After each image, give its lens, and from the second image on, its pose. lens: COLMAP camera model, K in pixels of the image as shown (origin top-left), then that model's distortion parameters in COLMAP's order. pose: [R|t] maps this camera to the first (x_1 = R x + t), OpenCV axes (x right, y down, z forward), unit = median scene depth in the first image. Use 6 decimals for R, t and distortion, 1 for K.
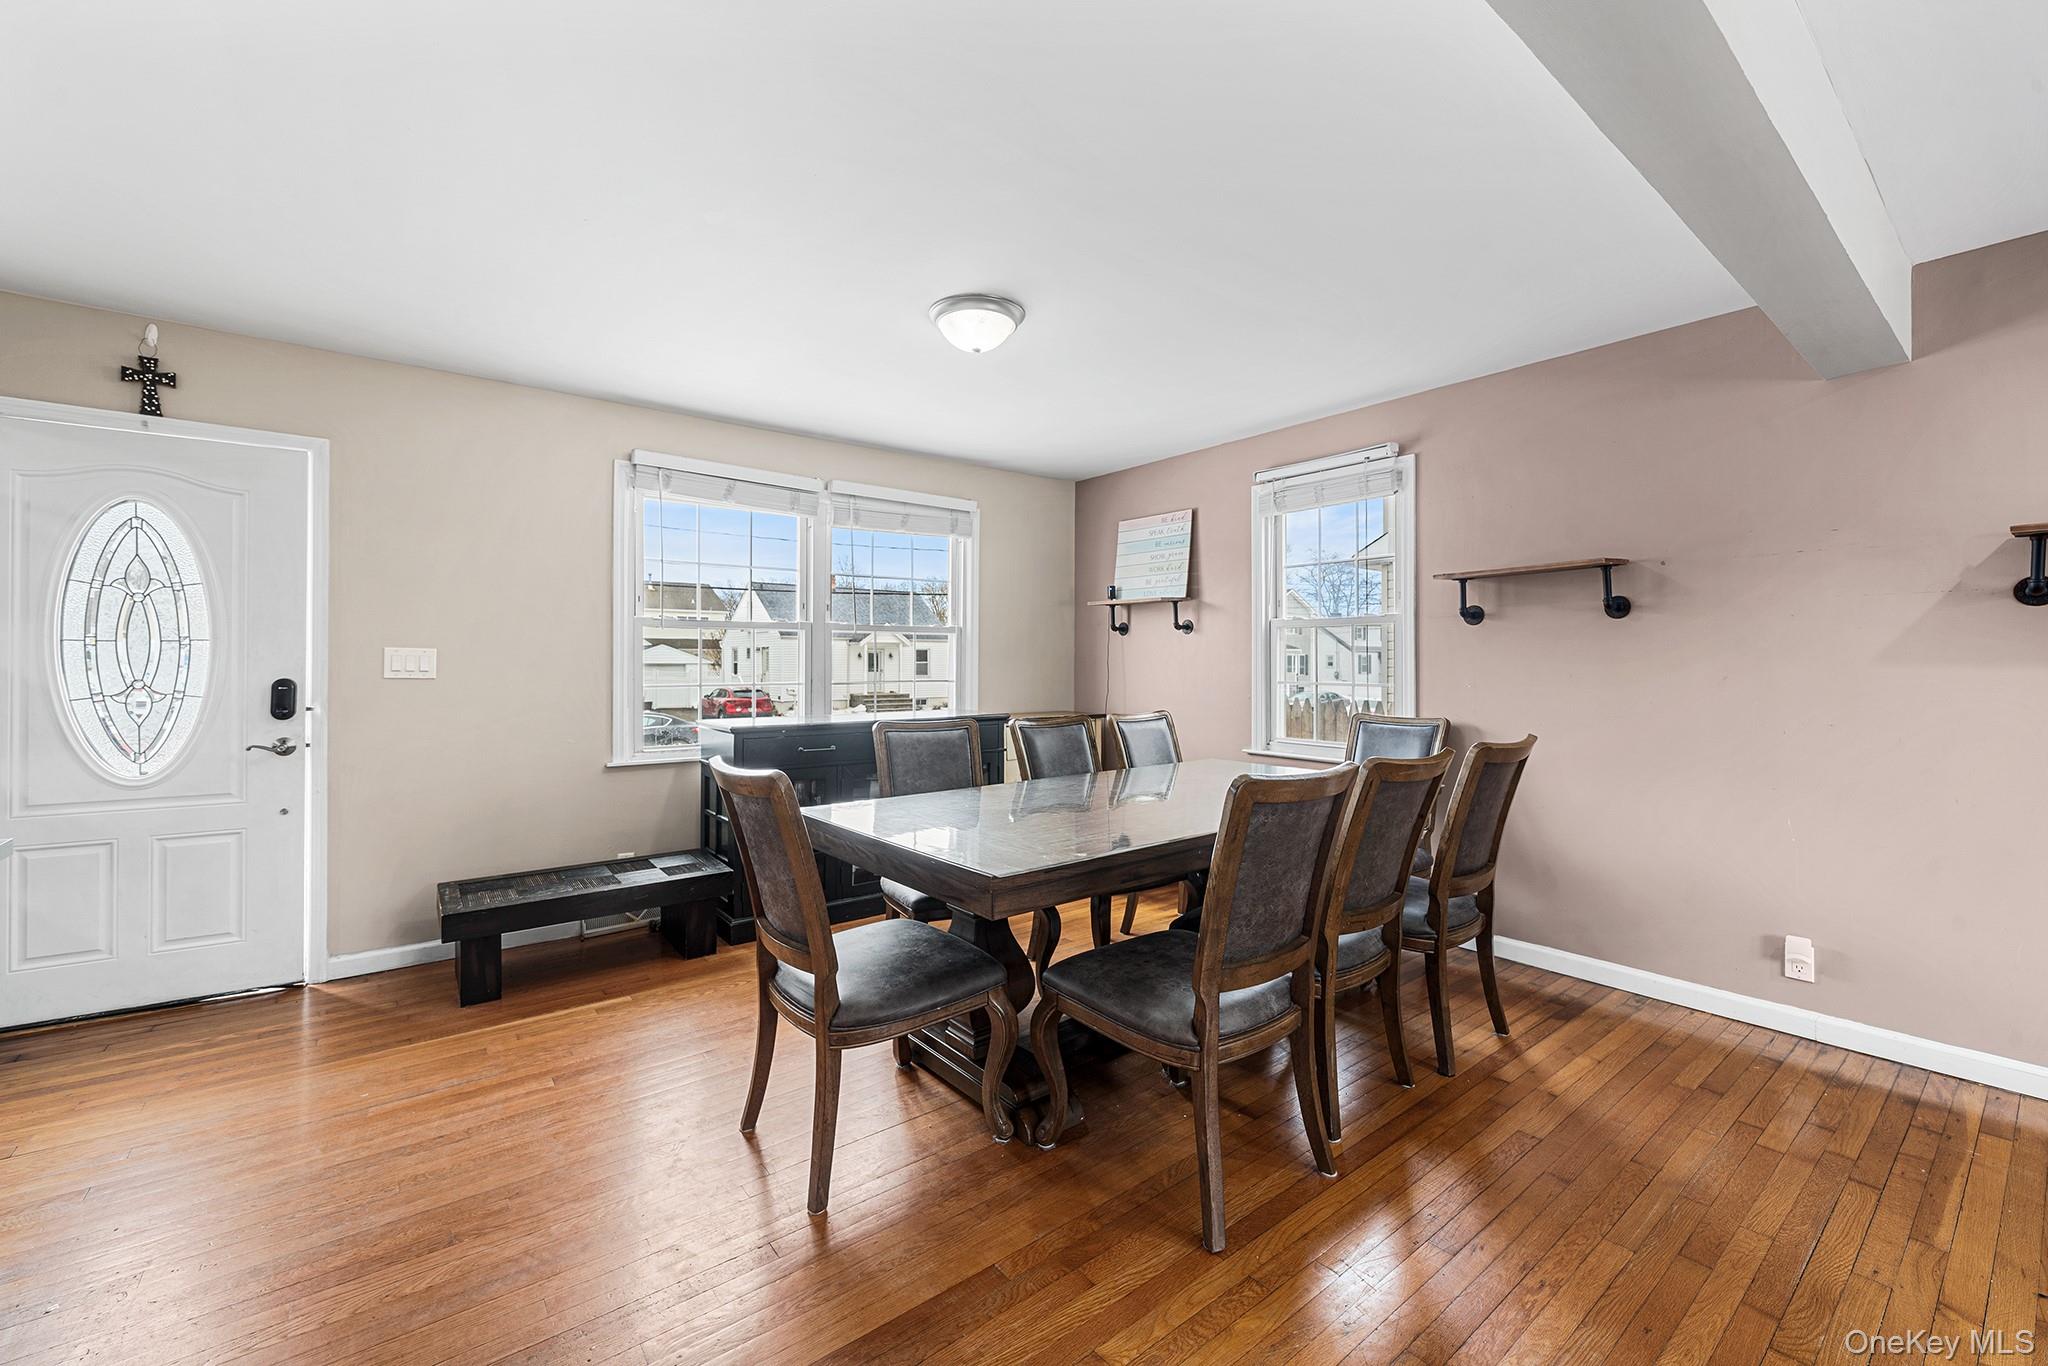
lens RADIAL K [[818.3, 0, 1016.3], [0, 818.3, 666.8], [0, 0, 1]] dist [-0.001621, -0.000124]
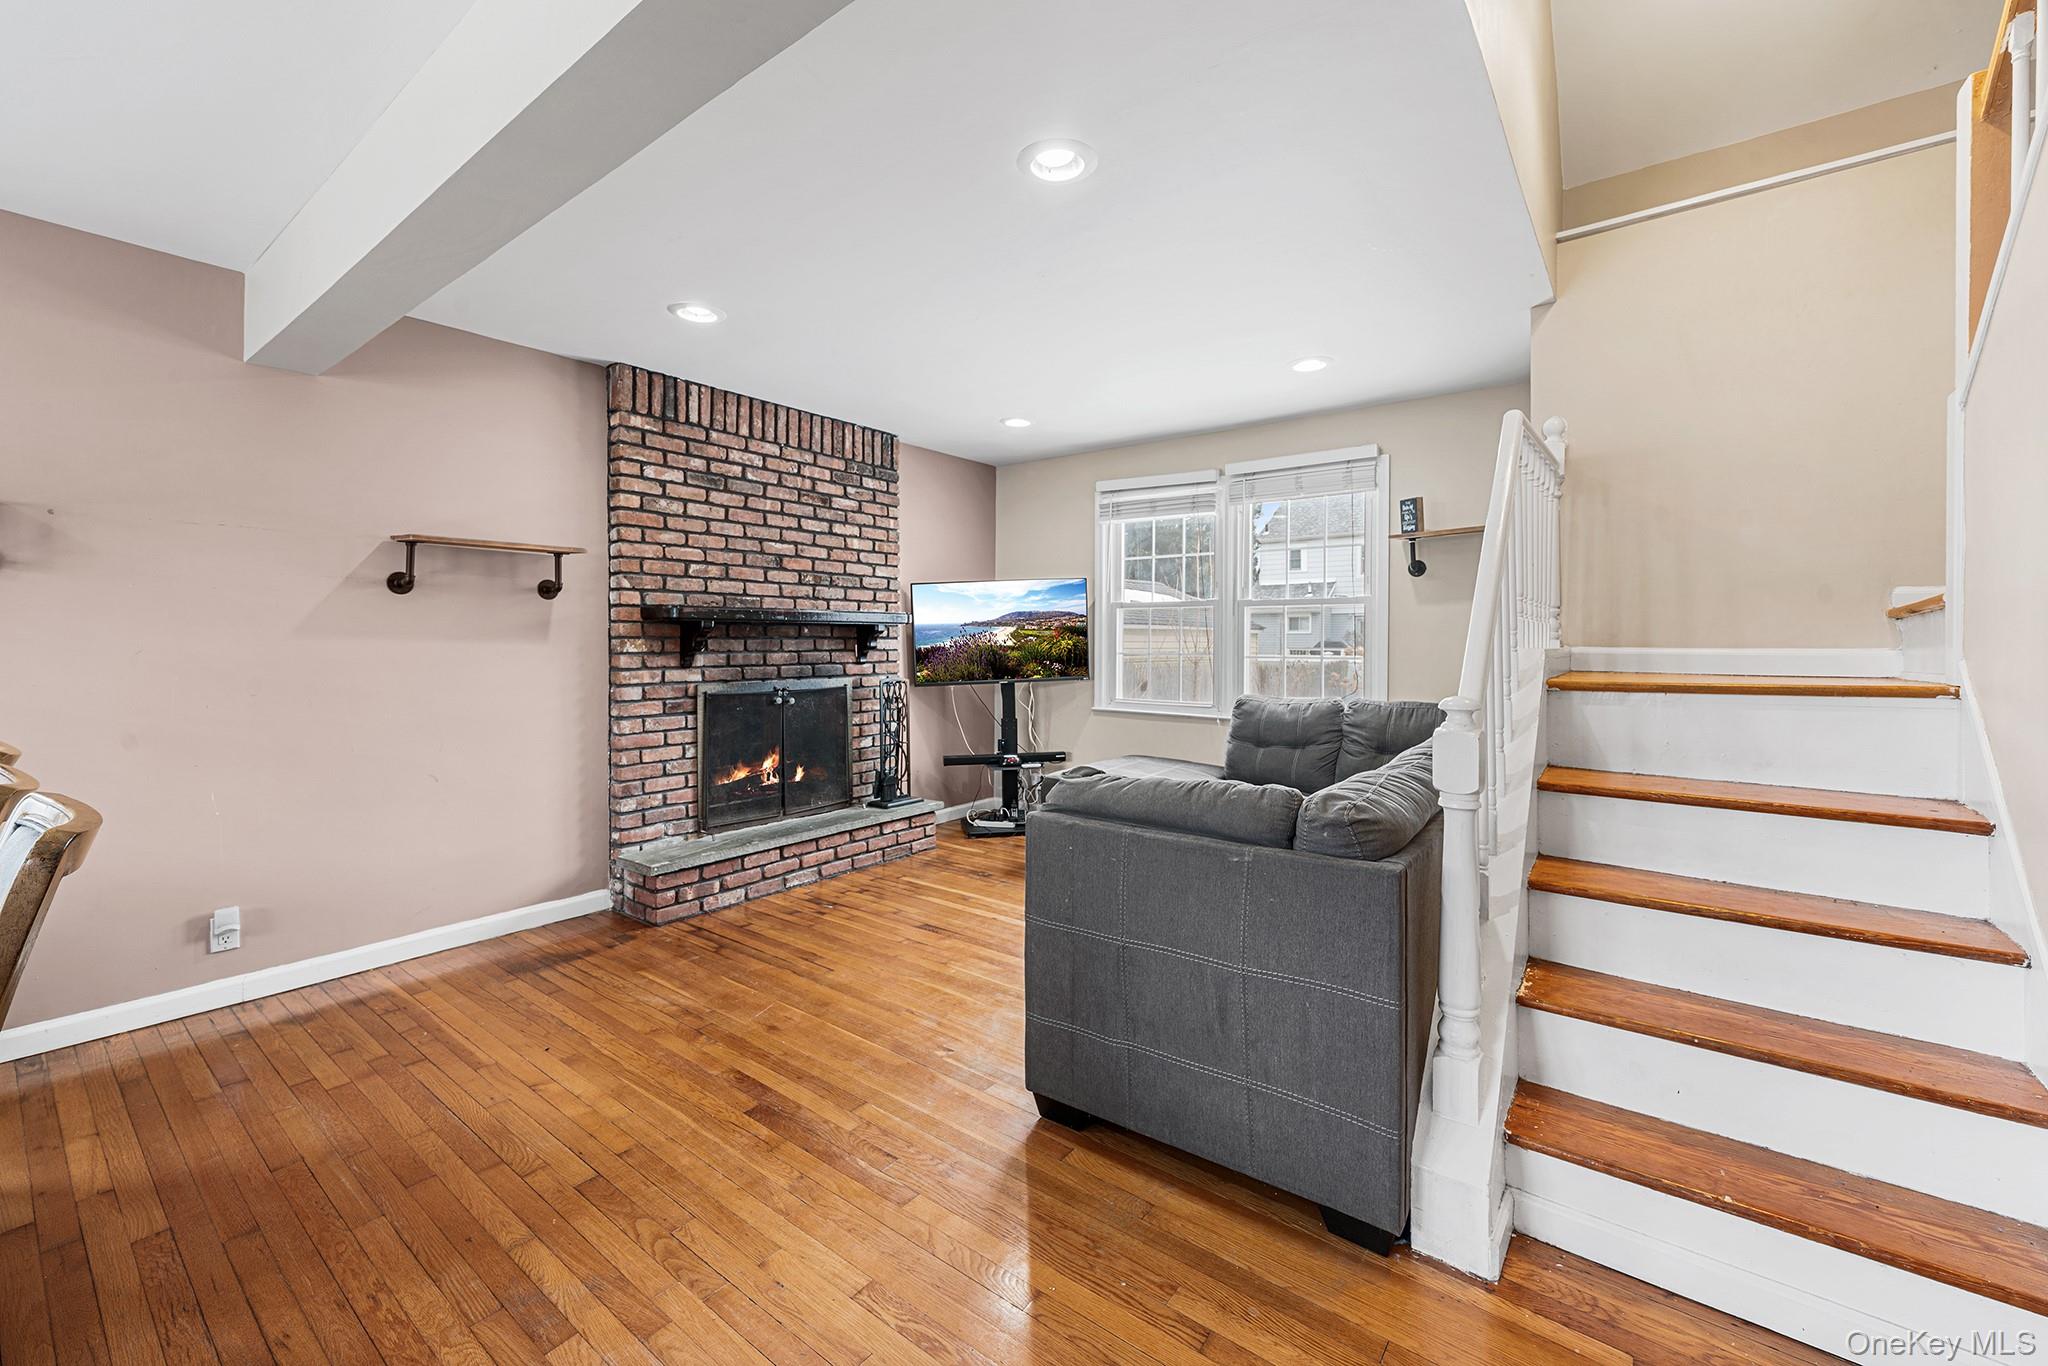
lens RADIAL K [[826.6, 0, 1017.1], [0, 826.6, 654.4], [0, 0, 1]] dist [0.000059, -0.000099]
pose [[-0.254125, -0.013875, 0.967072, -0.246751], [-0.000680, 0.999899, 0.014167, 0.003260], [-0.967171, 0.002943, -0.254109, 0.288923]]
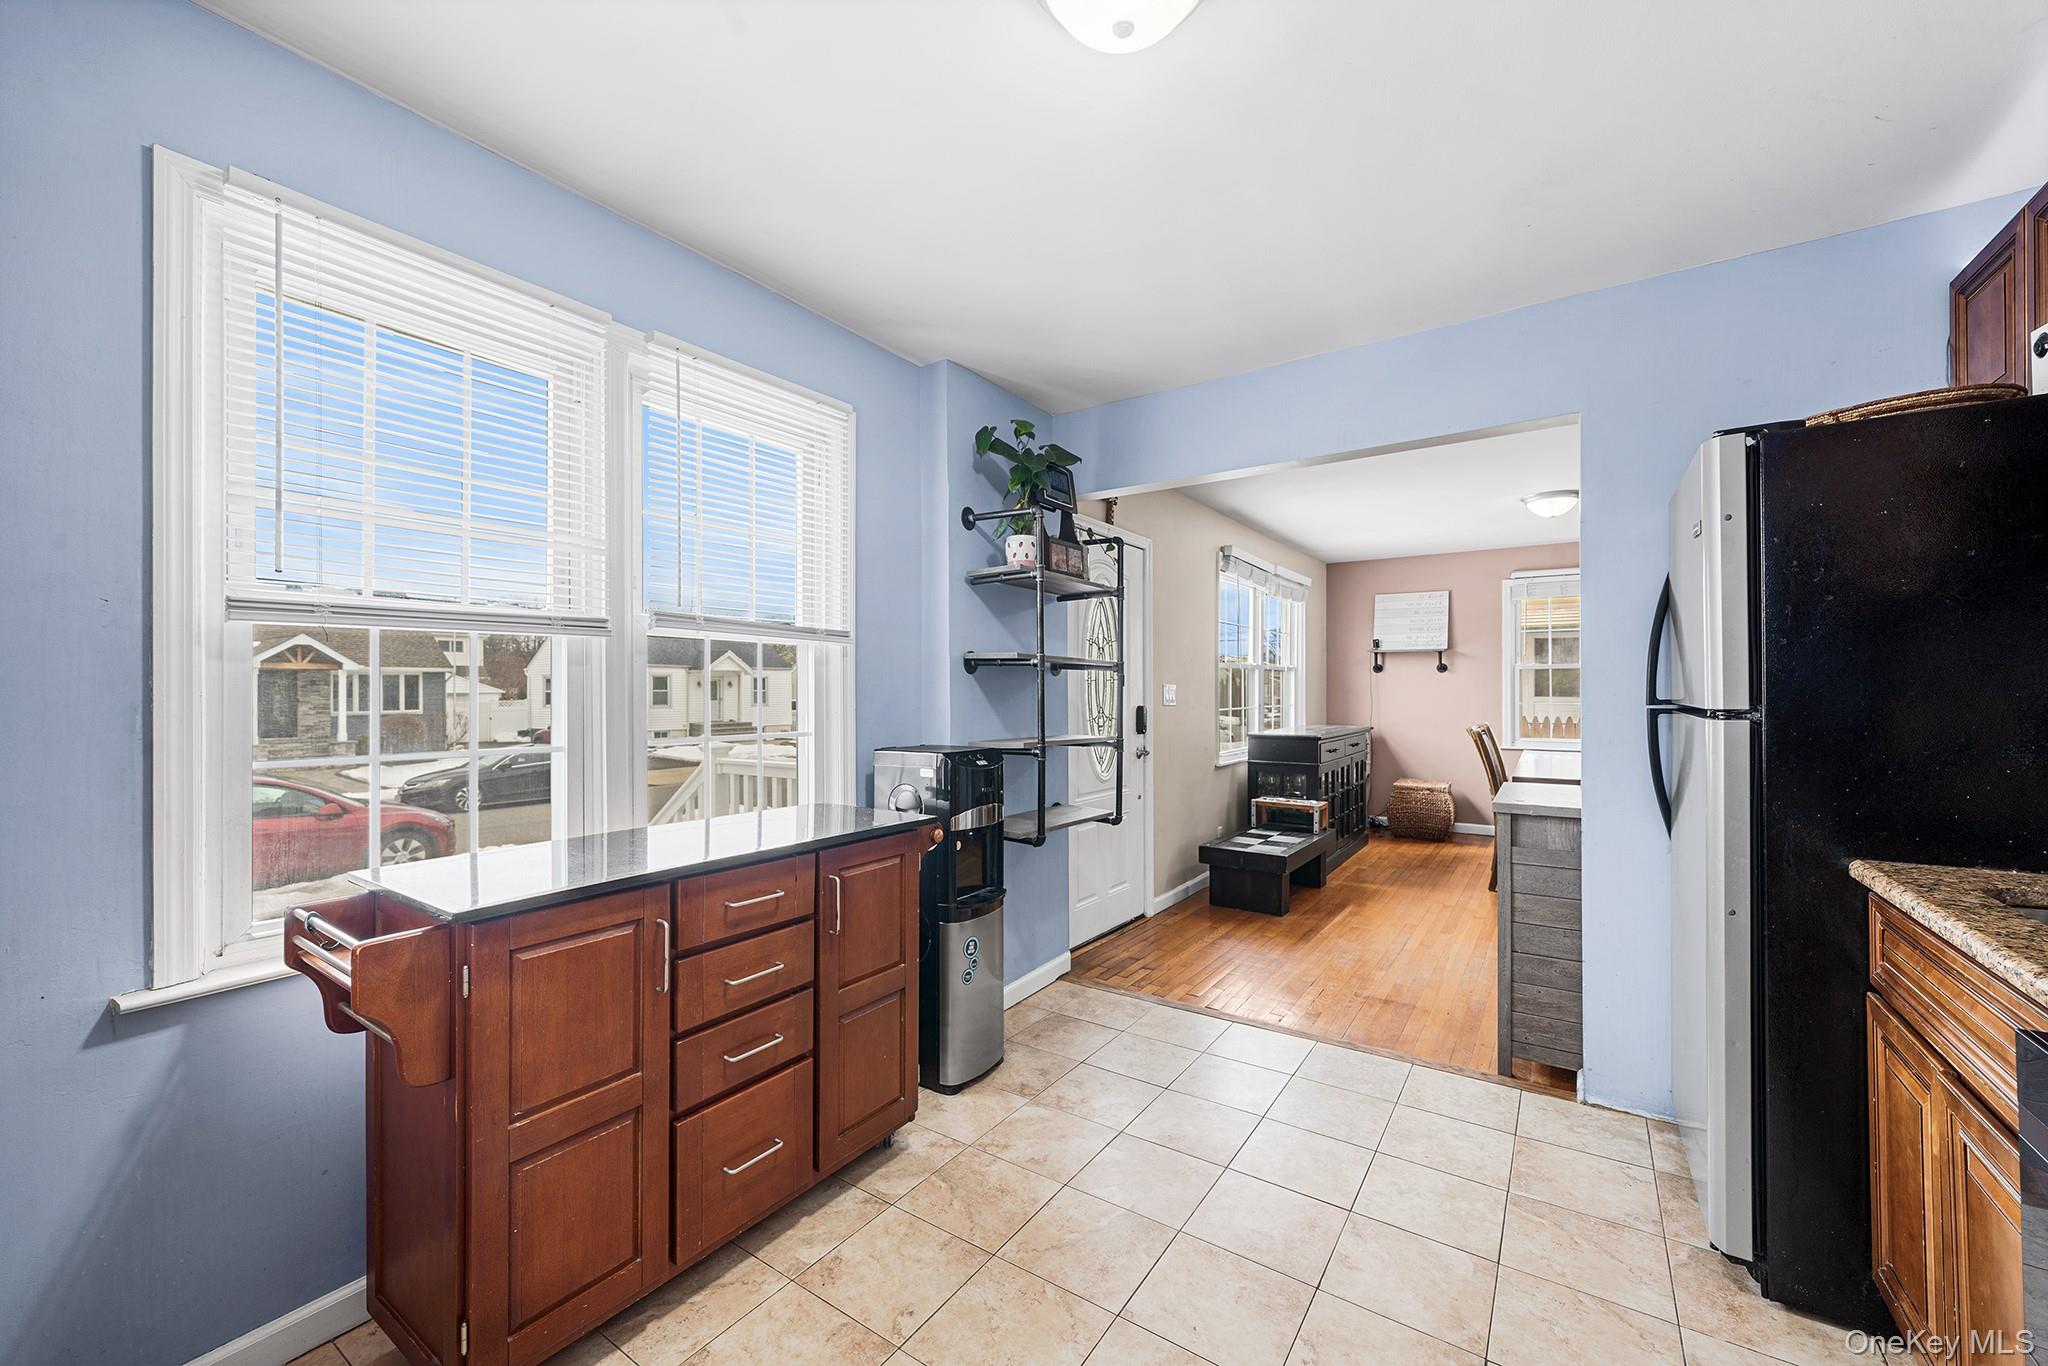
lens RADIAL K [[829.6, 0, 939.6], [0, 829.6, 688.0], [0, 0, 1]] dist [-0.000408, -0.000023]
pose [[0.965898, -0.002348, 0.258913, -1.753289], [0.004113, 0.999972, -0.006275, -0.010744], [-0.258891, 0.007126, 0.965880, -0.380210]]
